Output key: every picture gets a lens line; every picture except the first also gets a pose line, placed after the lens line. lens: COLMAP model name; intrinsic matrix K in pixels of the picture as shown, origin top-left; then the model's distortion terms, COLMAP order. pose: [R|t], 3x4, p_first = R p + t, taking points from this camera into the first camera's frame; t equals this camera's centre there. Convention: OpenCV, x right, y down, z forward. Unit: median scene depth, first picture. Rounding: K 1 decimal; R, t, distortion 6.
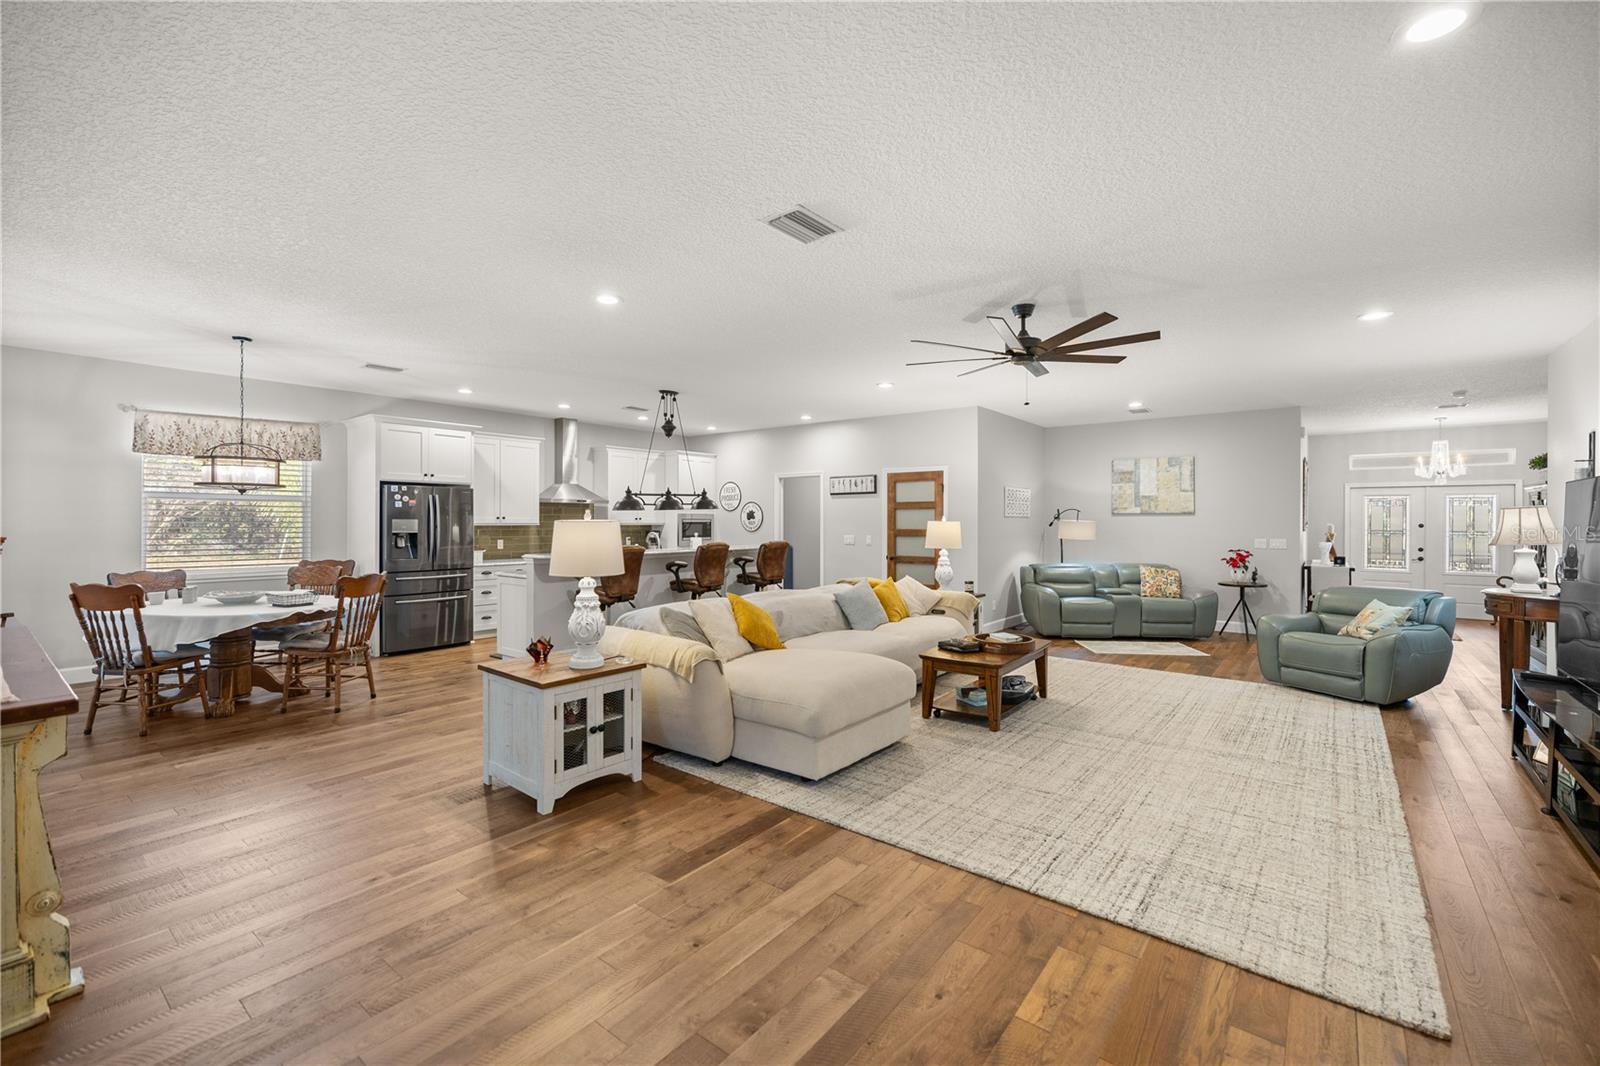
lens RADIAL K [[674.0, 0, 802.6], [0, 674.0, 528.5], [0, 0, 1]] dist [-0.001014, 0.000063]
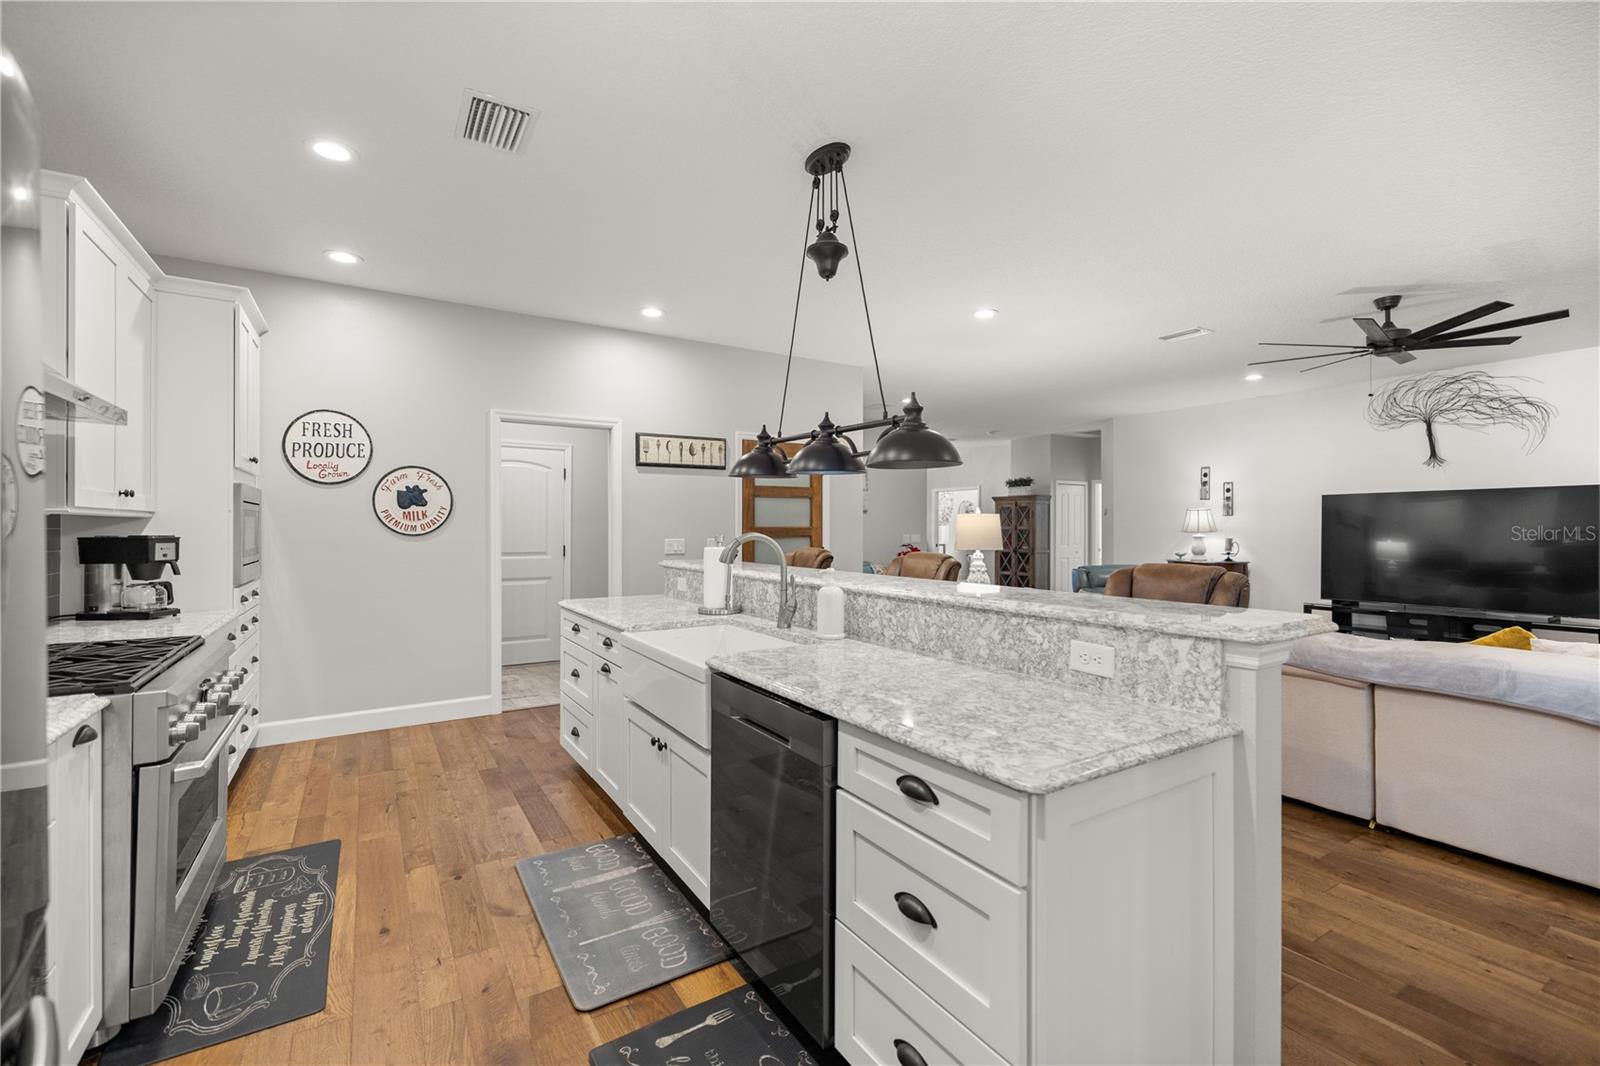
lens RADIAL K [[674.0, 0, 792.4], [0, 674.0, 527.5], [0, 0, 1]] dist [-0.001014, 0.000063]
pose [[0.351286, -0.004531, 0.936257, -0.567242], [0.007097, 0.999972, 0.002176, 0.000329], [-0.936241, 0.005880, 0.351309, 0.919312]]
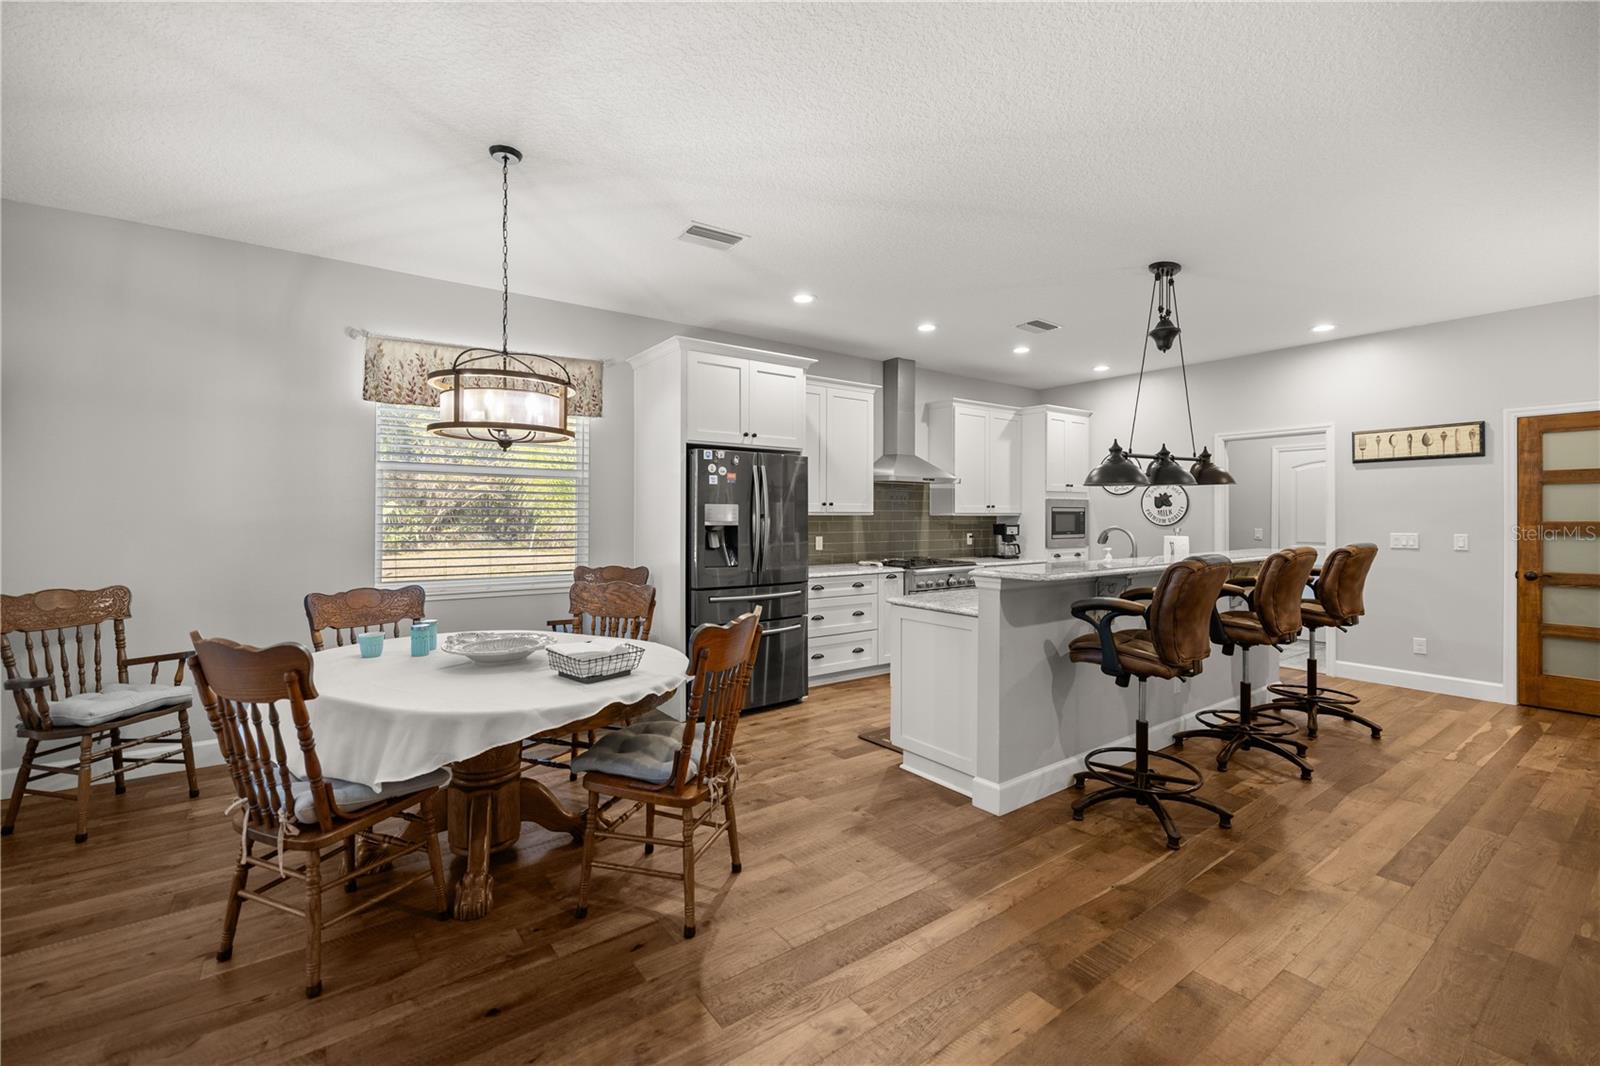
lens RADIAL K [[674.0, 0, 793.9], [0, 674.0, 523.4], [0, 0, 1]] dist [-0.001014, 0.000063]
pose [[0.960244, 0.002479, -0.279150, -0.345219], [-0.002279, 0.999997, 0.001041, 0.003595], [0.279151, -0.000364, 0.960247, 0.410888]]
